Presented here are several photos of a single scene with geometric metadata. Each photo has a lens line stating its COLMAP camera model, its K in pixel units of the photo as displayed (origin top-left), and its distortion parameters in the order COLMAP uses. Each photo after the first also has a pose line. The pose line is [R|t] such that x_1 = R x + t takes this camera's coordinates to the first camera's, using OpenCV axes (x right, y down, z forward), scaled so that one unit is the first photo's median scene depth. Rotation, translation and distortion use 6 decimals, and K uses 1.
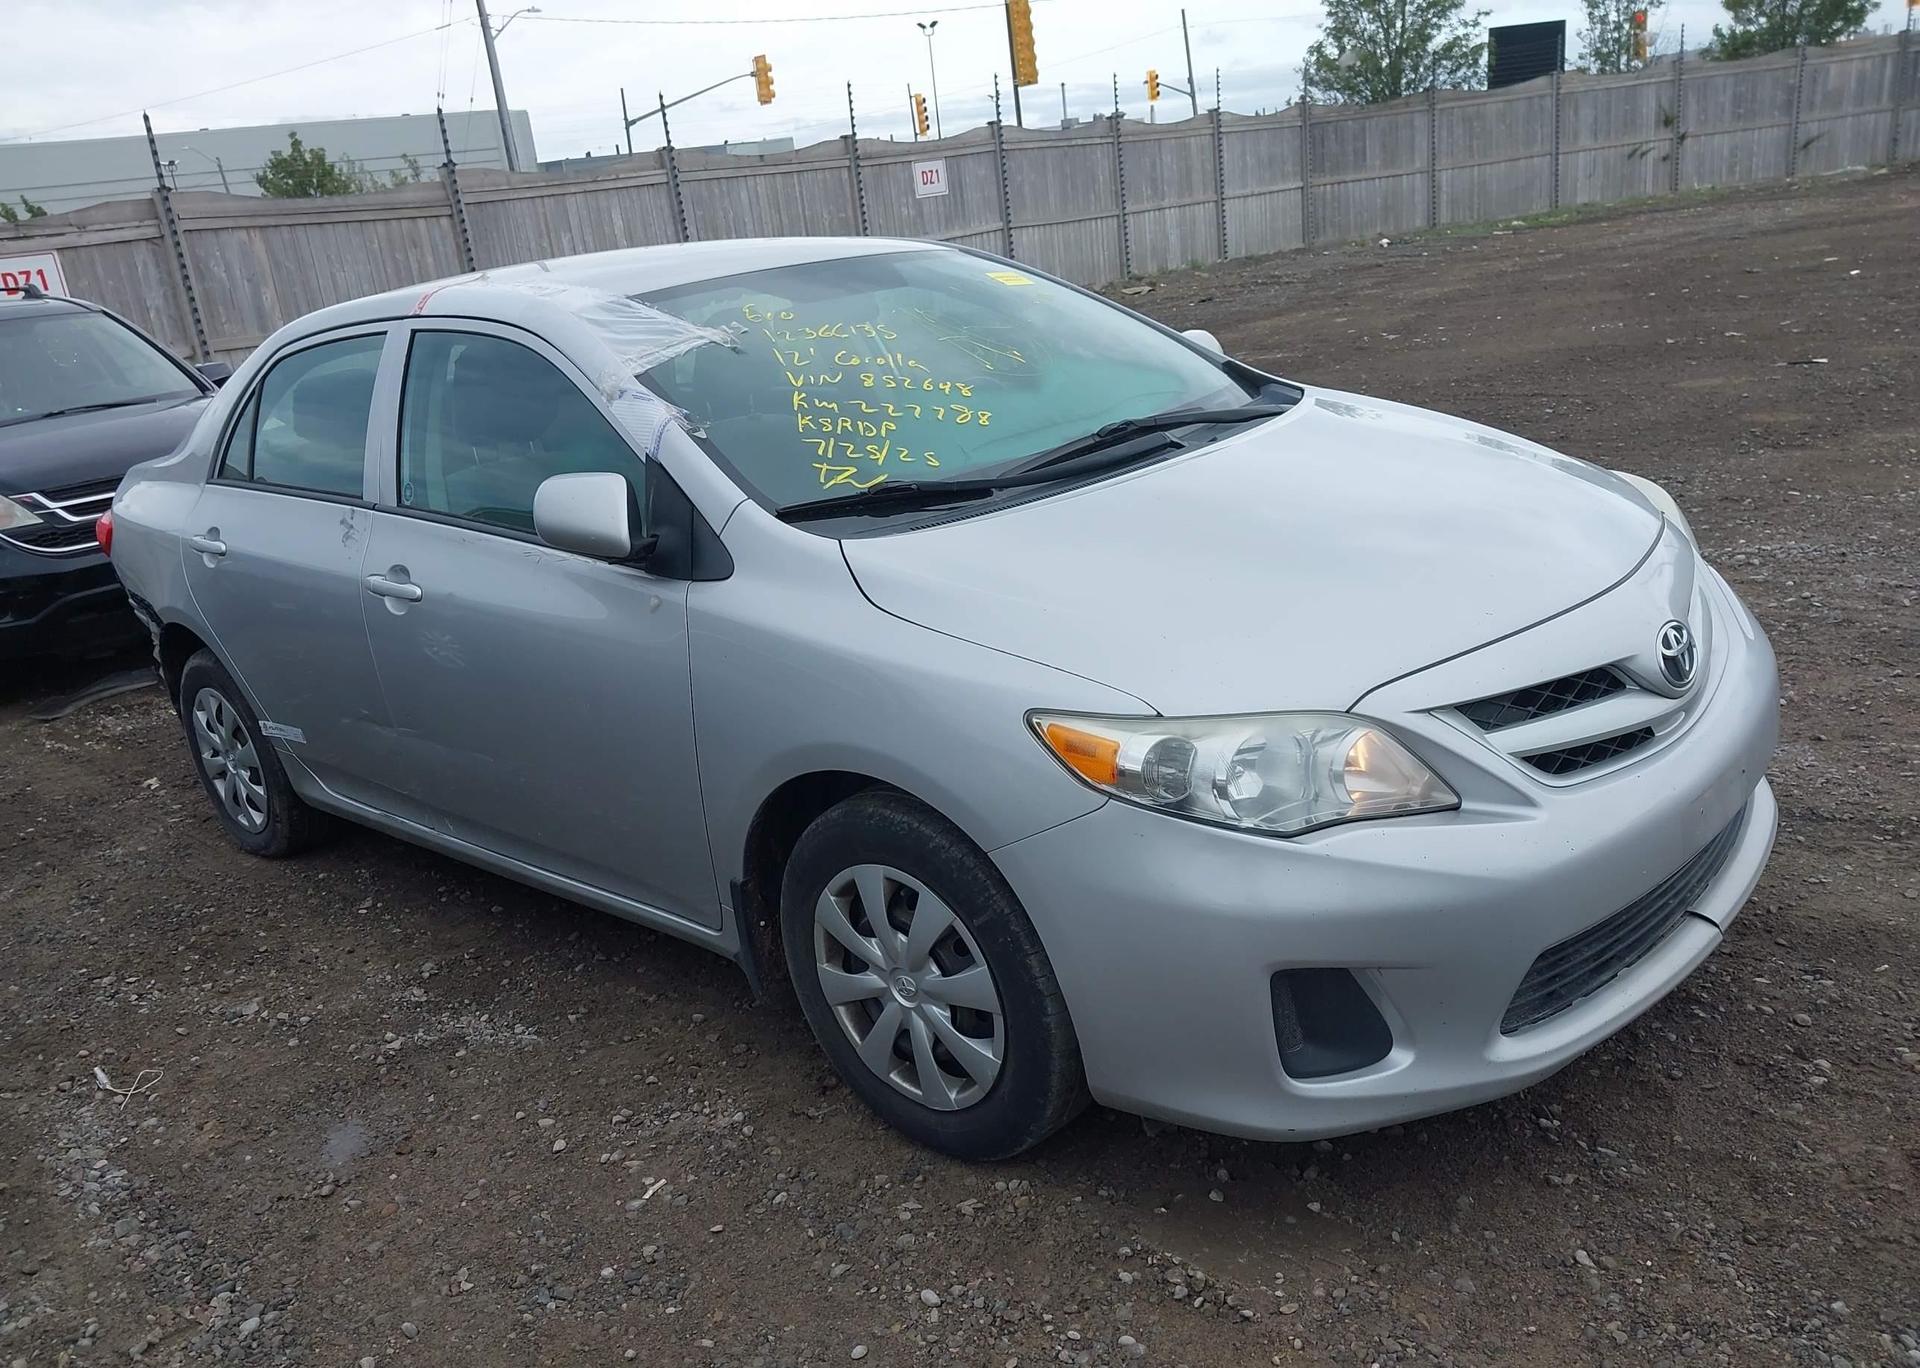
lens RADIAL K [[1533.6, 0, 953.7], [0, 1533.6, 756.2], [0, 0, 1]] dist [0.006159, -0.000405]
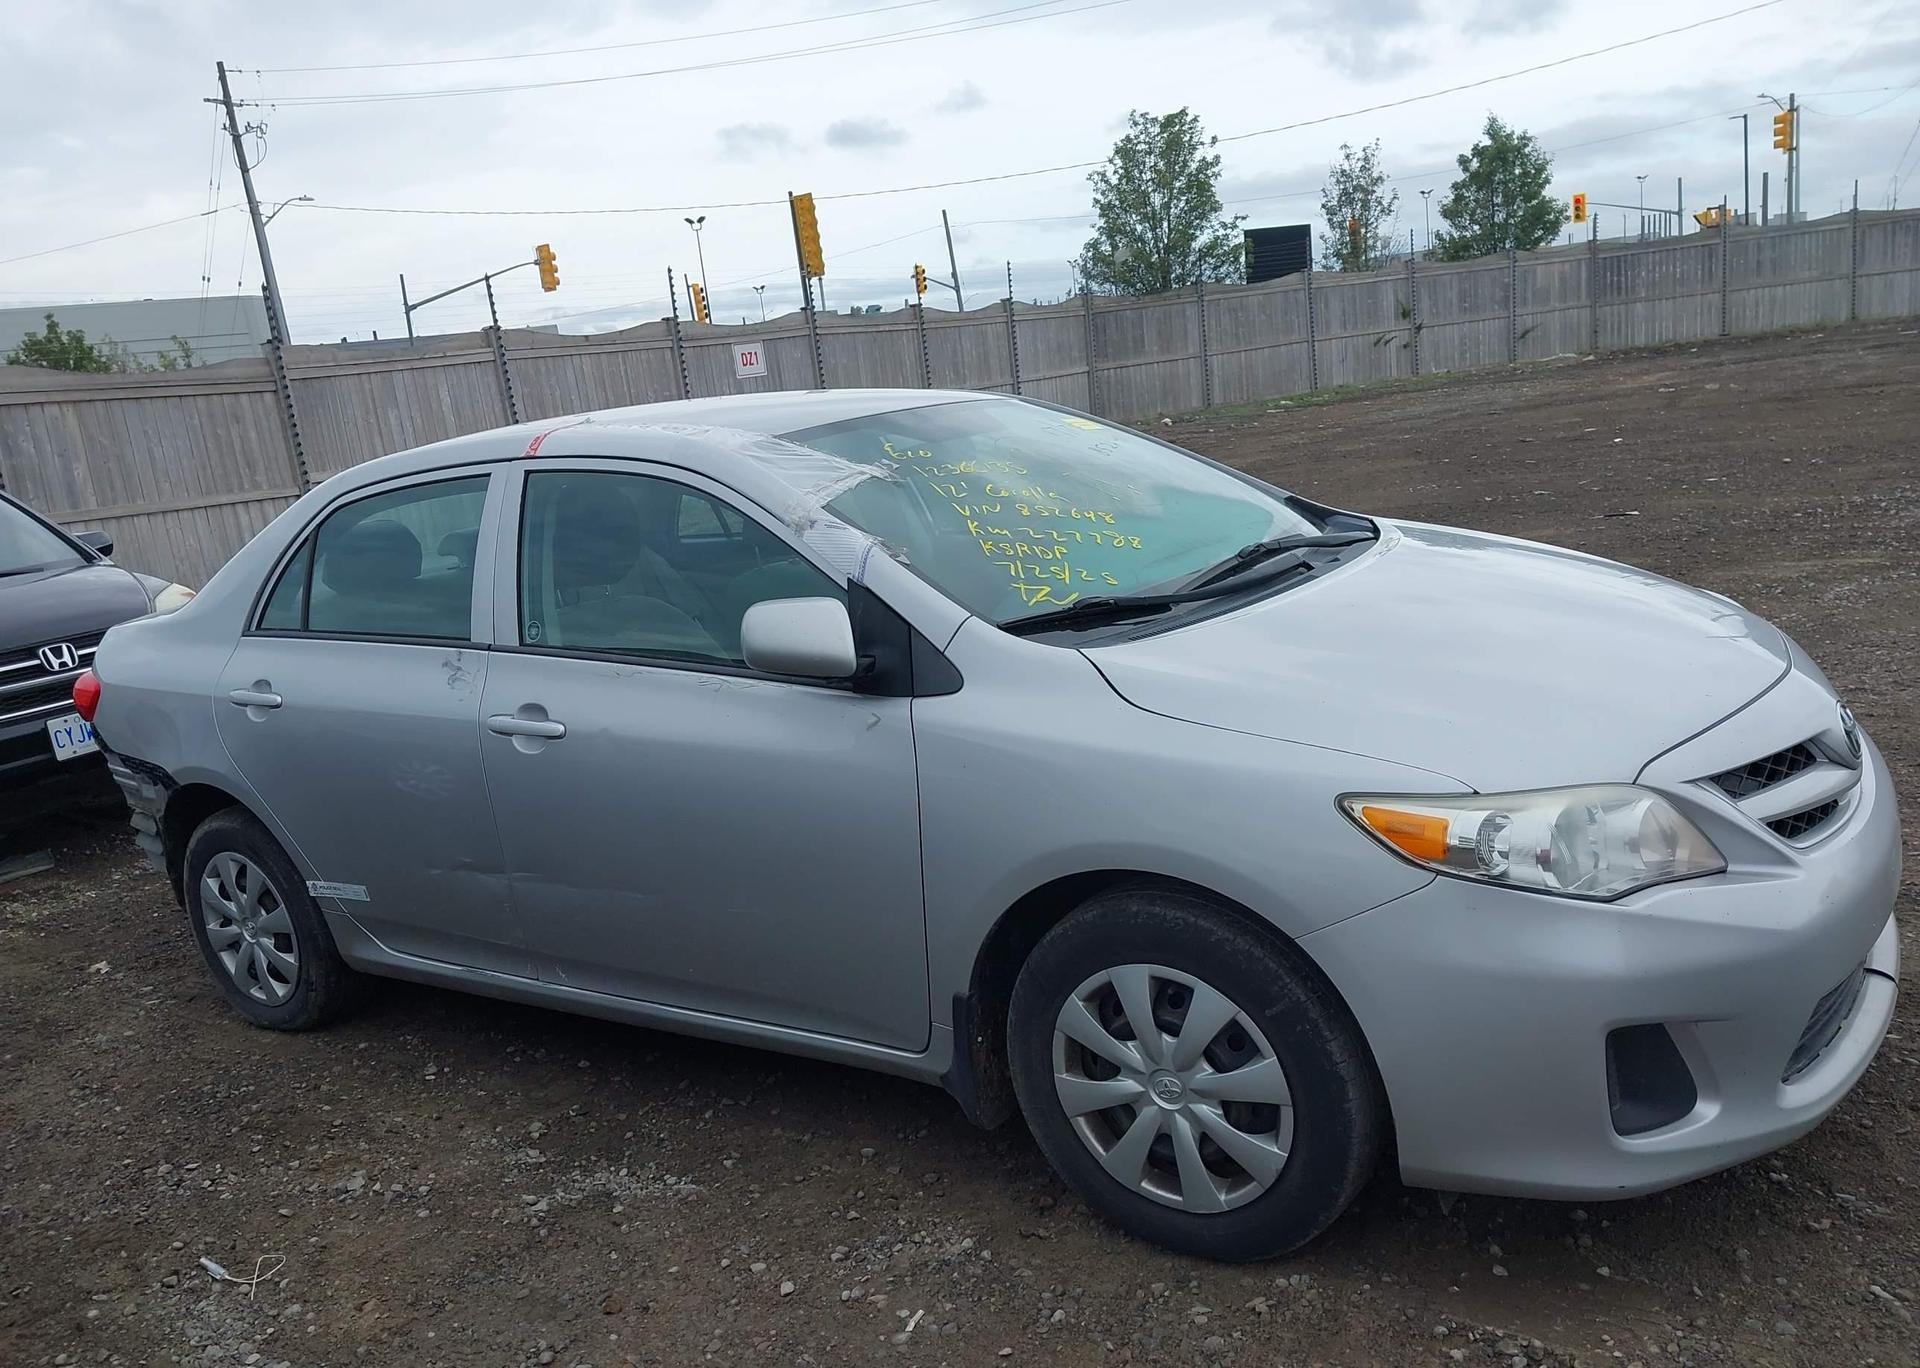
lens RADIAL K [[1539.7, 0, 951.5], [0, 1539.7, 746.2], [0, 0, 1]] dist [0.008264, -0.006267]
pose [[0.988430, -0.033524, 0.147924, -0.175070], [0.050744, 0.992159, -0.114218, 0.020577], [-0.142935, 0.120403, 0.982381, 0.001380]]
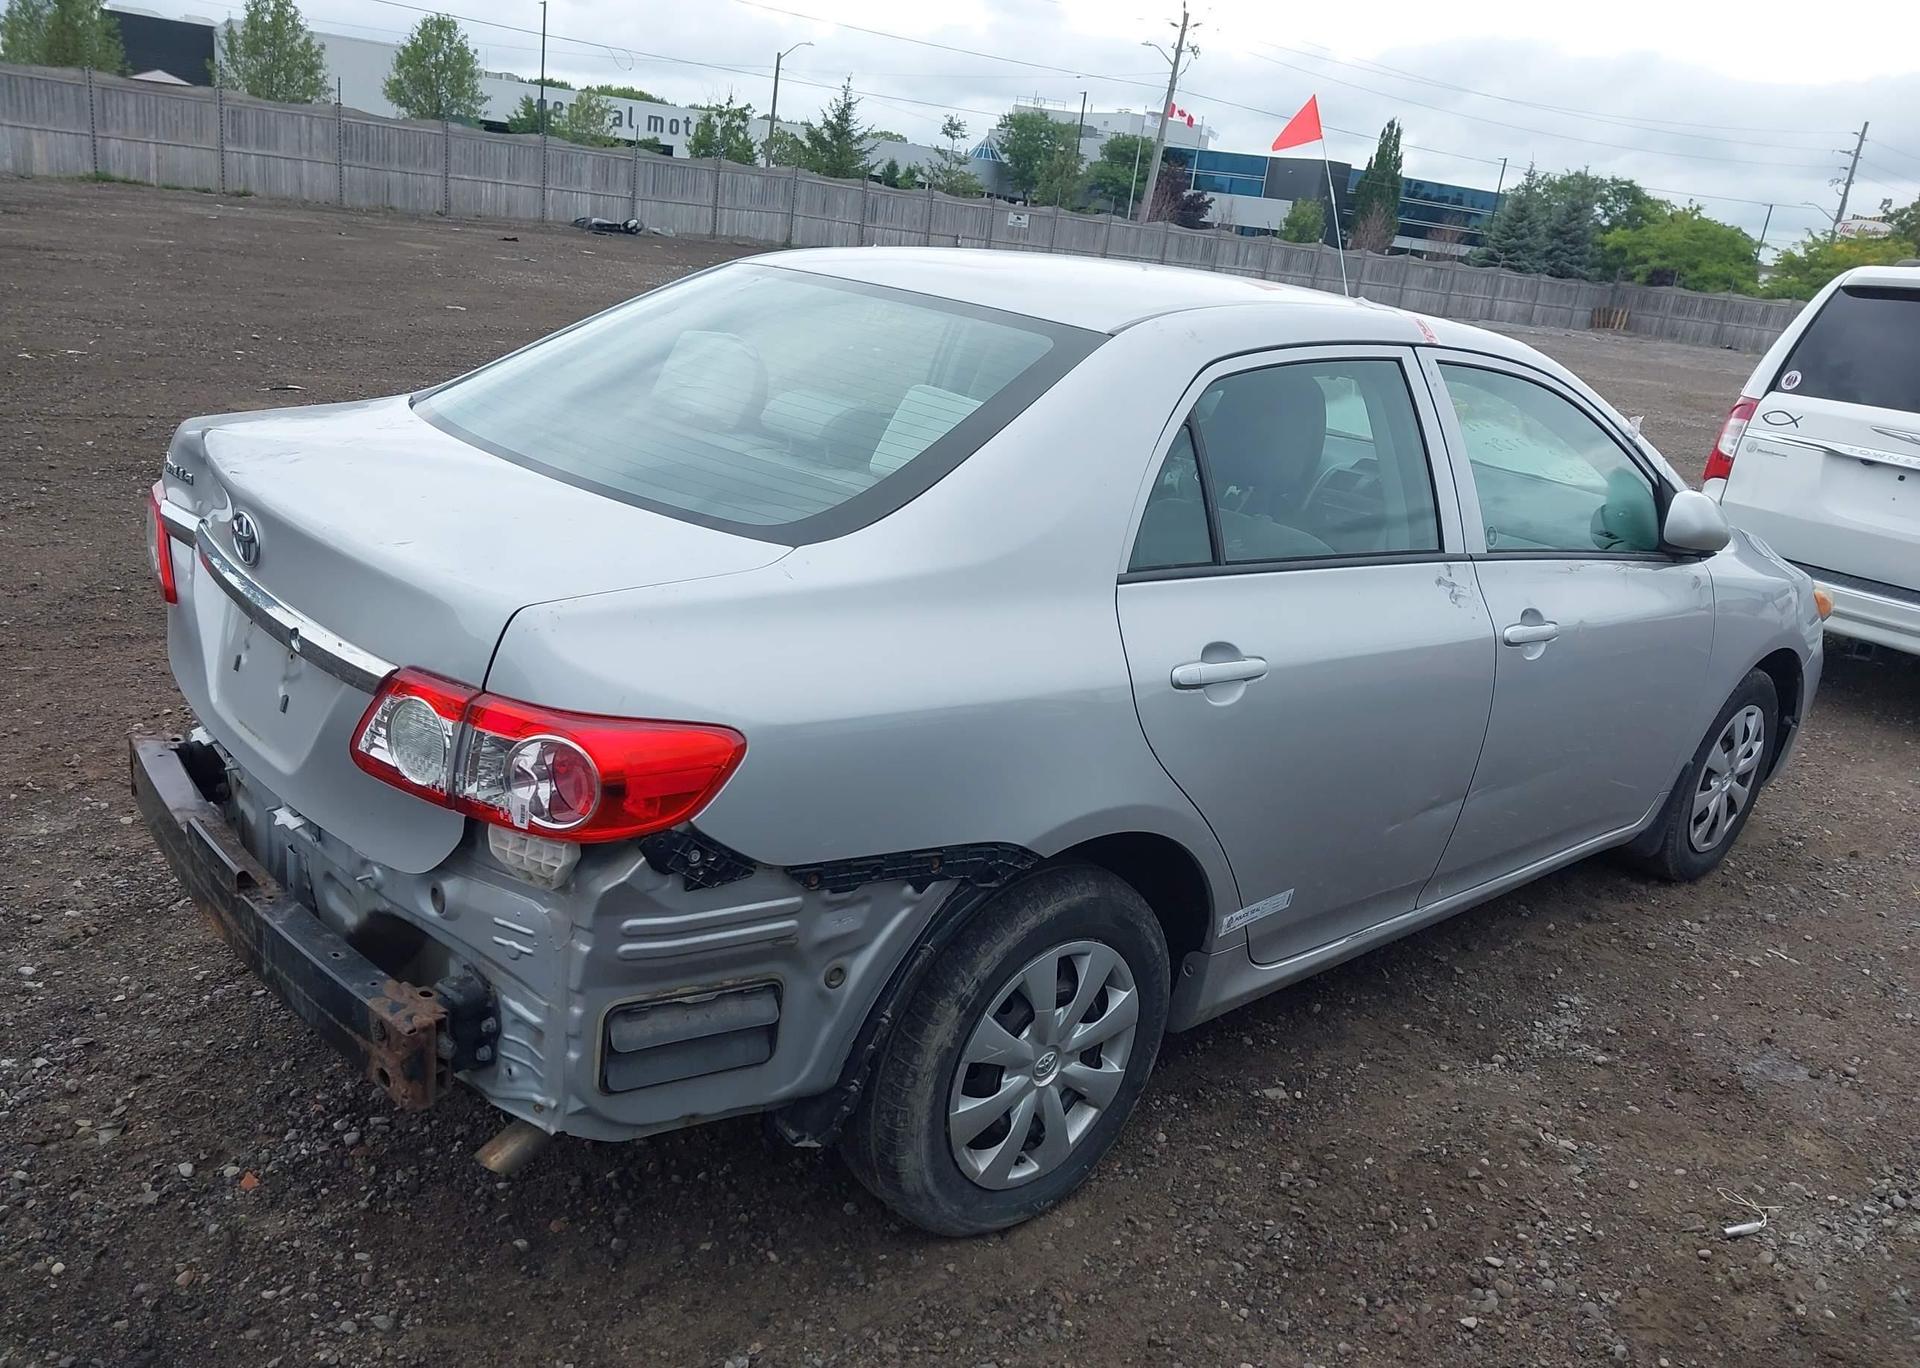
lens RADIAL K [[1540.2, 0, 961.9], [0, 1540.2, 752.6], [0, 0, 1]] dist [0.005047, -0.003850]
pose [[0.050850, -0.207610, 0.976889, -0.968222], [0.220517, 0.956346, 0.191765, -0.216991], [-0.974057, 0.205669, 0.094412, 0.915599]]
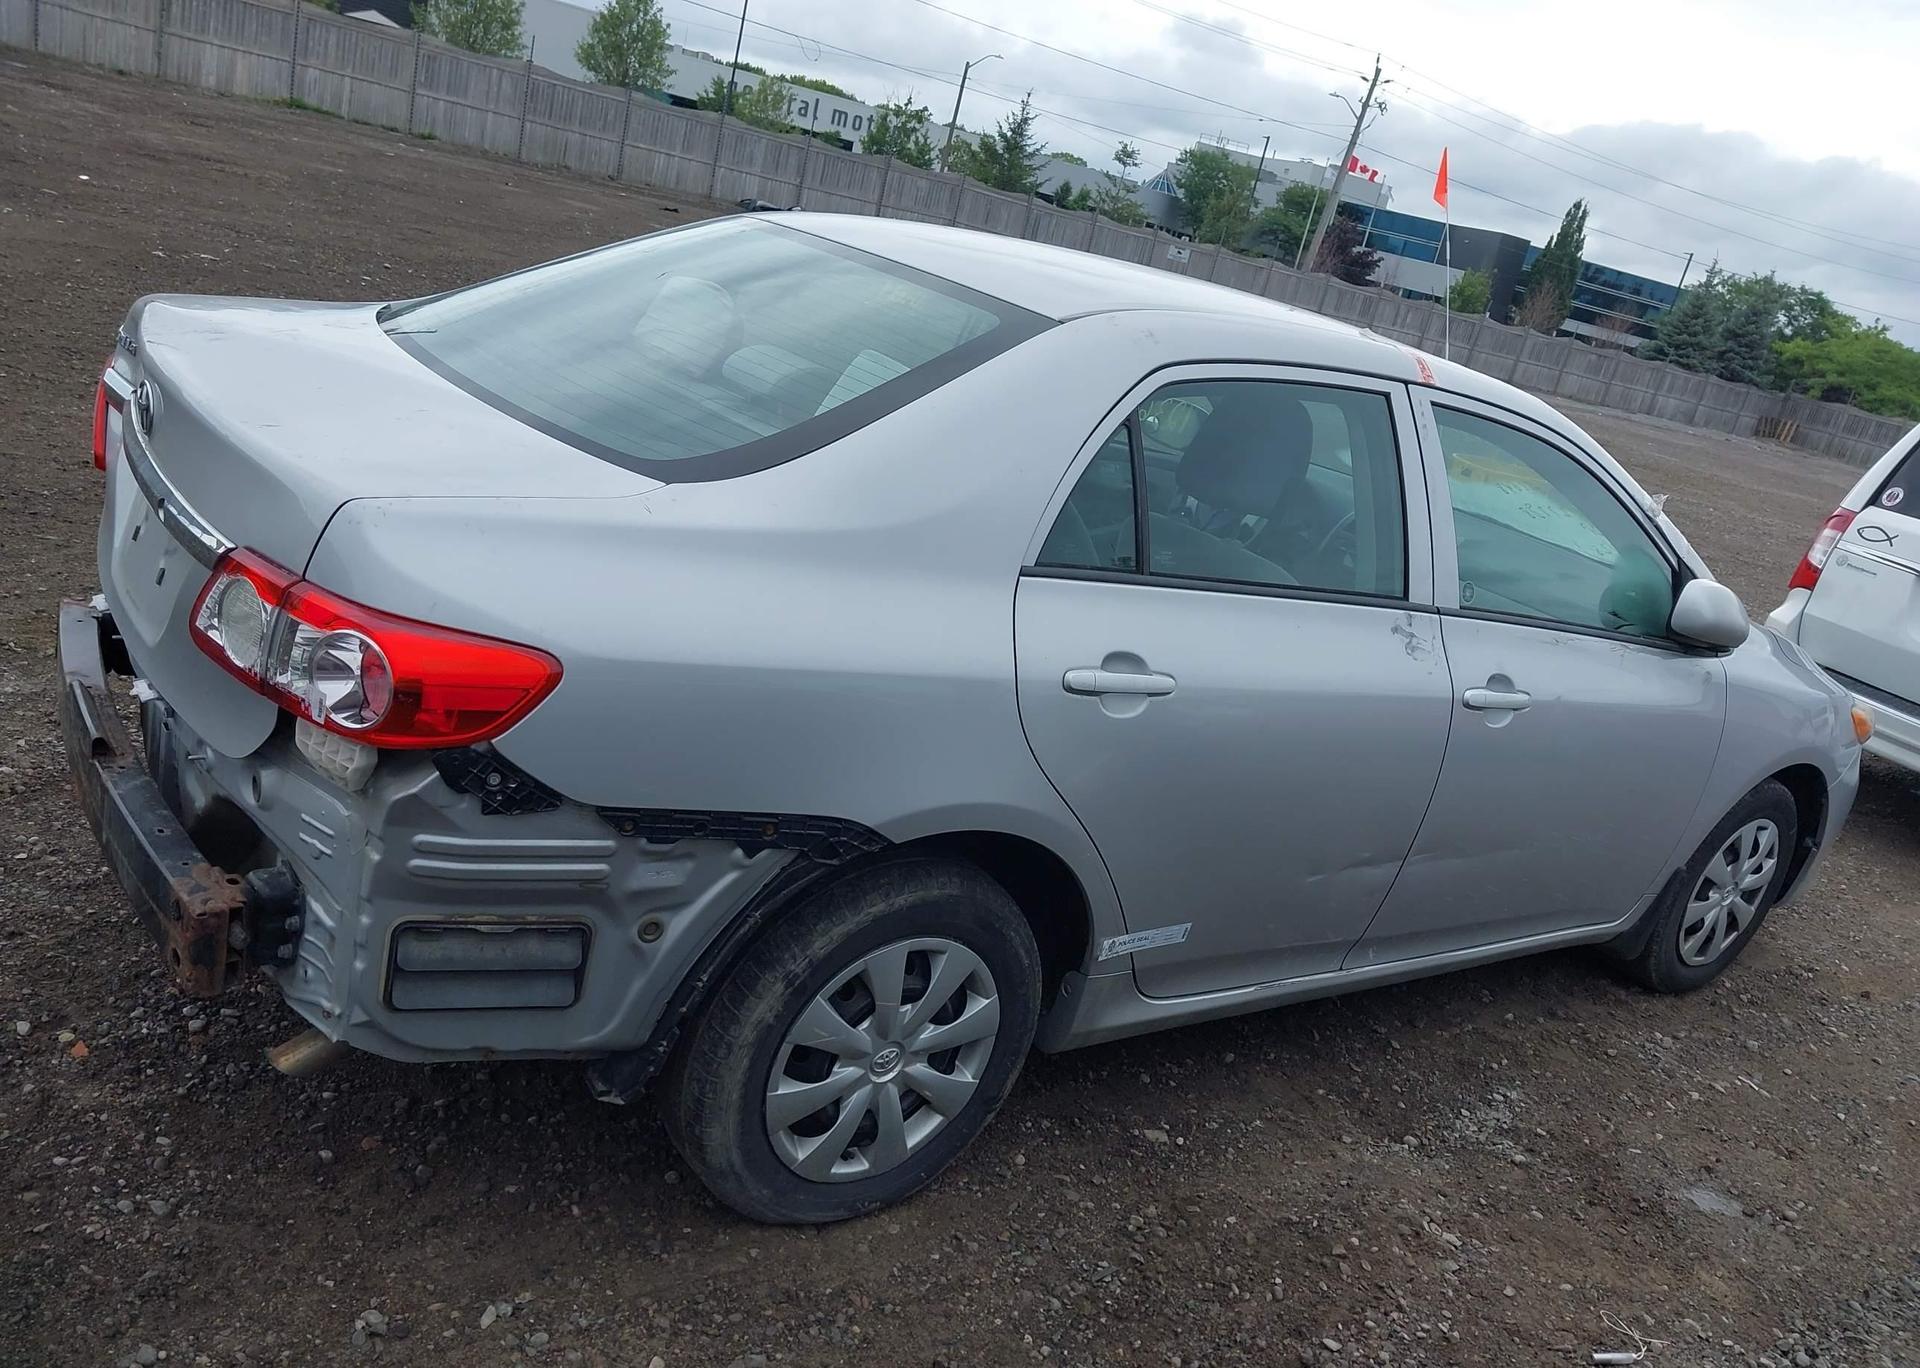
lens RADIAL K [[1539.7, 0, 951.5], [0, 1539.7, 746.2], [0, 0, 1]] dist [0.008264, -0.006267]
pose [[0.146907, -0.178437, 0.972923, -0.945518], [0.092115, 0.981788, 0.166154, -0.190228], [-0.984852, 0.065211, 0.160668, 0.845228]]
